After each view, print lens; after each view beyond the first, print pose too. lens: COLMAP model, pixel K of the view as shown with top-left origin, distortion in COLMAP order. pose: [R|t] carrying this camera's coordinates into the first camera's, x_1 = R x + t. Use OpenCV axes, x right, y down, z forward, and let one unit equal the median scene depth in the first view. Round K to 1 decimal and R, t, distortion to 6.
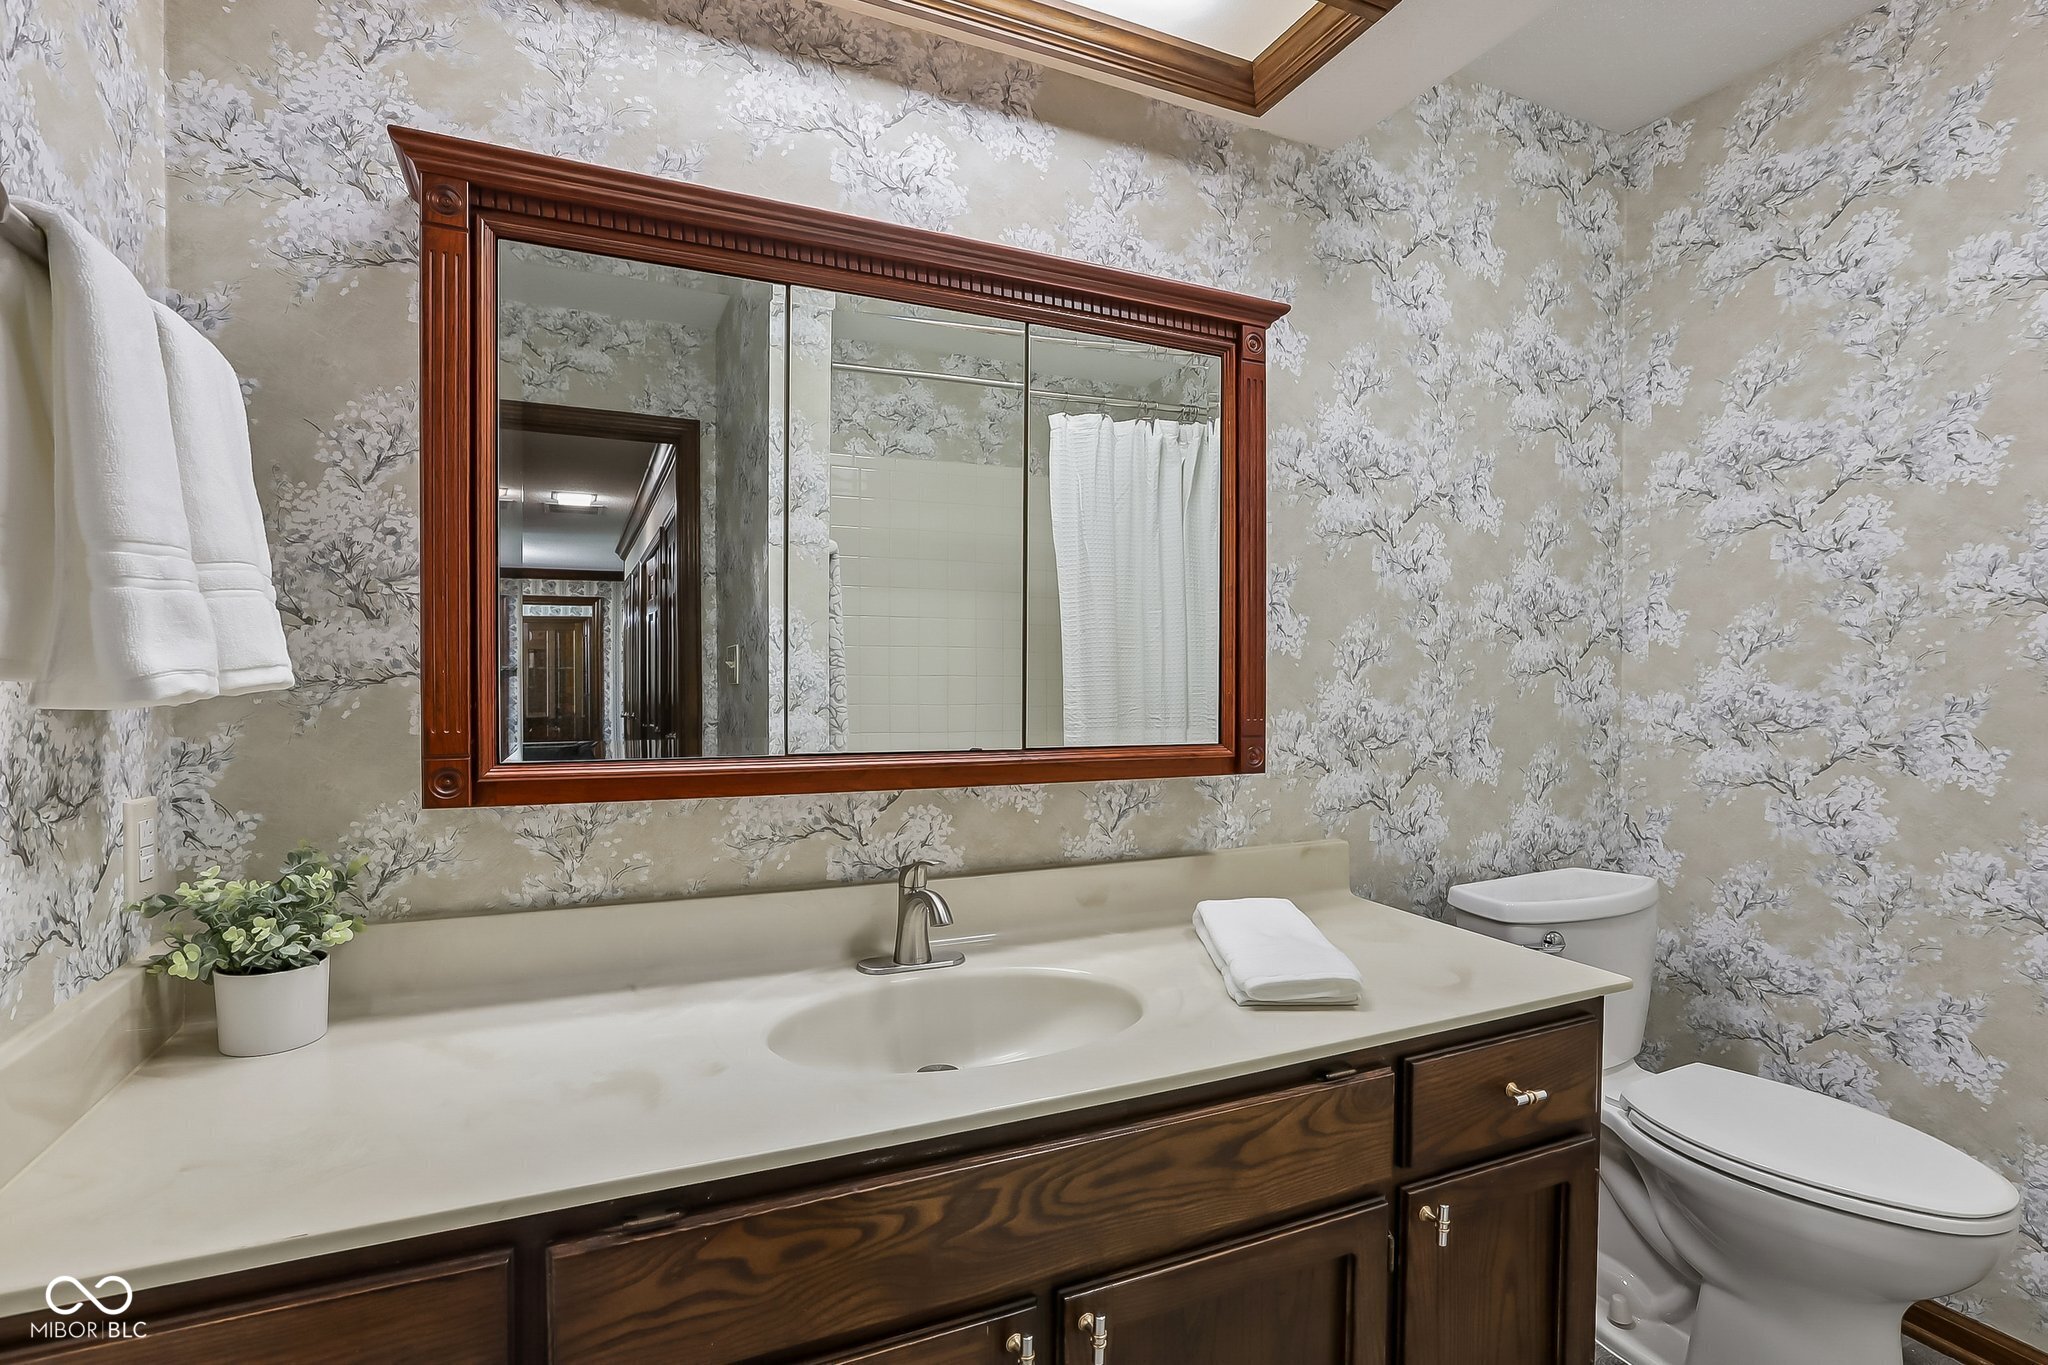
lens RADIAL K [[945.6, 0, 1011.8], [0, 945.6, 686.9], [0, 0, 1]] dist [-0.014642, 0.002936]
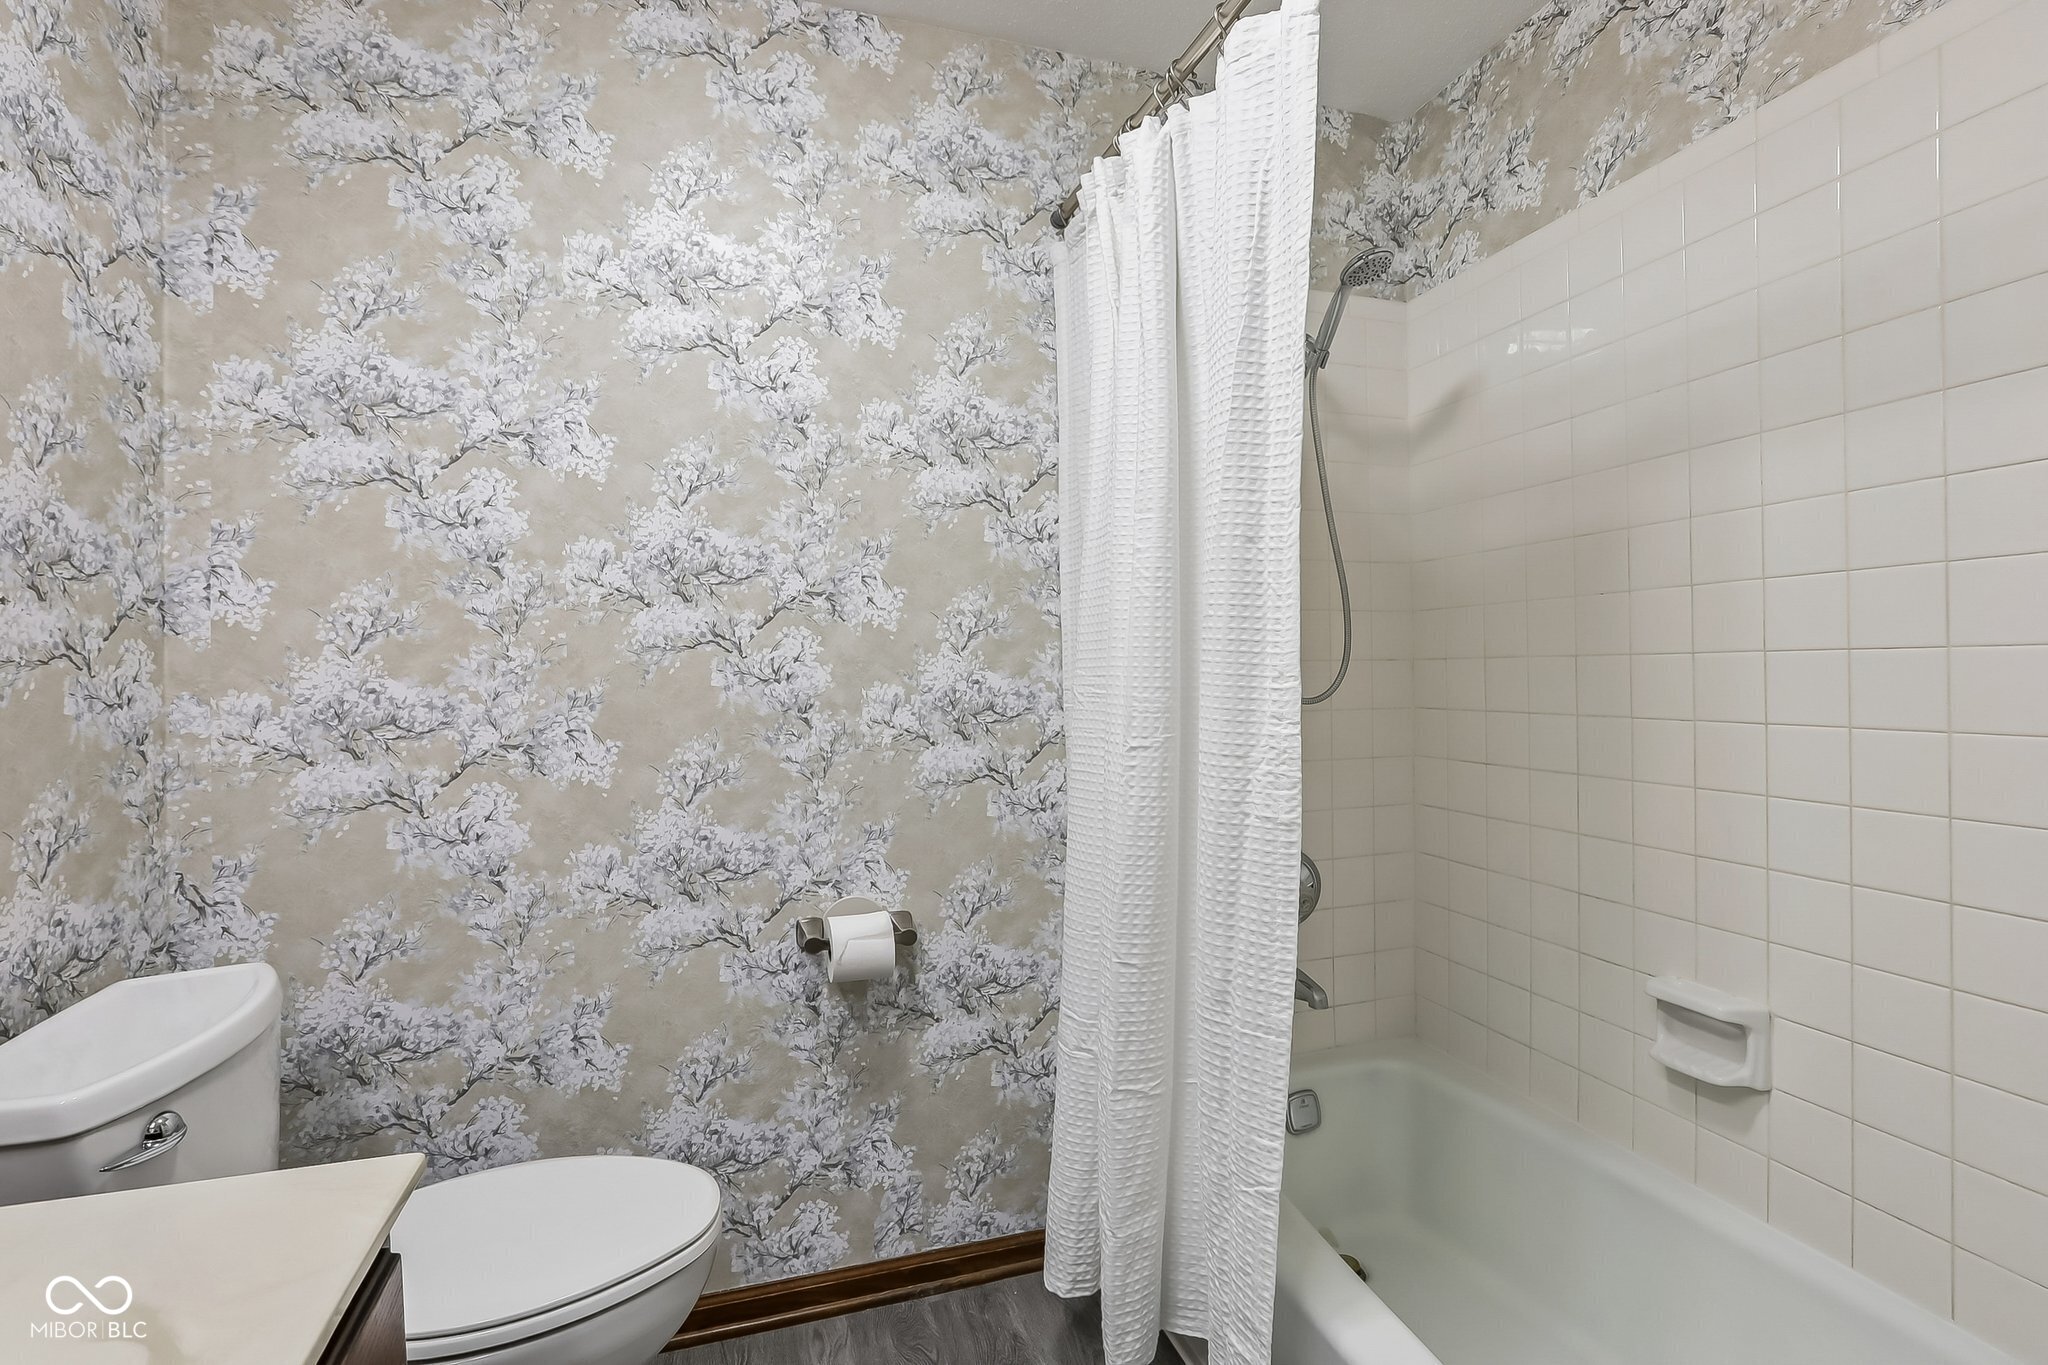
lens RADIAL K [[945.6, 0, 1014.6], [0, 945.6, 678.0], [0, 0, 1]] dist [-0.014642, 0.002936]
pose [[0.134526, -0.003681, 0.990903, 0.077360], [0.013400, 0.999908, 0.001895, 0.001020], [-0.990820, 0.013023, 0.134563, 0.356013]]
